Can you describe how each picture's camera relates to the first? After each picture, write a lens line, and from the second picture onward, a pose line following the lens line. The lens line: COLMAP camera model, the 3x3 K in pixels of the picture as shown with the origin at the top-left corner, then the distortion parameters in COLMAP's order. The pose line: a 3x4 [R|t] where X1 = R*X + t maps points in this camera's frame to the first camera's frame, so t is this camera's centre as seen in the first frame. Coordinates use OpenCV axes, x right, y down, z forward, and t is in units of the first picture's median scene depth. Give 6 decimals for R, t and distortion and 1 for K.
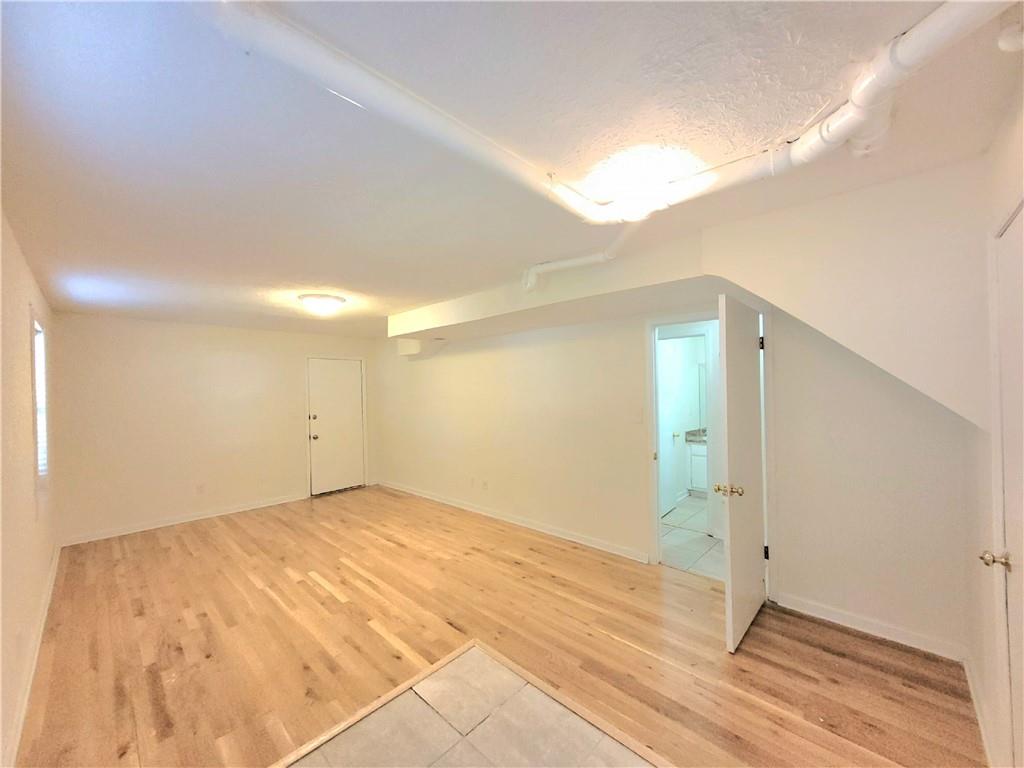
lens RADIAL K [[400.3, 0, 506.5], [0, 400.3, 379.8], [0, 0, 1]] dist [0.003356, 0.000344]
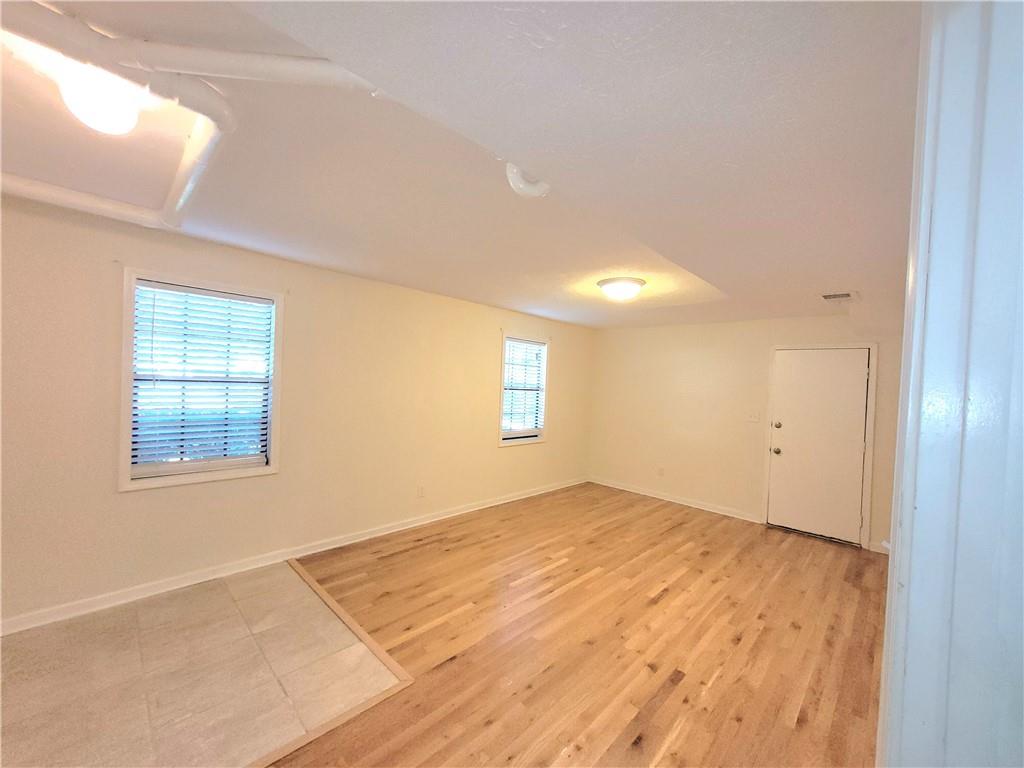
lens RADIAL K [[400.3, 0, 509.0], [0, 400.3, 393.2], [0, 0, 1]] dist [0.003356, 0.000344]
pose [[0.000610, 0.049073, -0.998795, 0.427755], [-0.028821, 0.998381, 0.049035, 0.014856], [0.999584, 0.028756, 0.002024, 0.720147]]
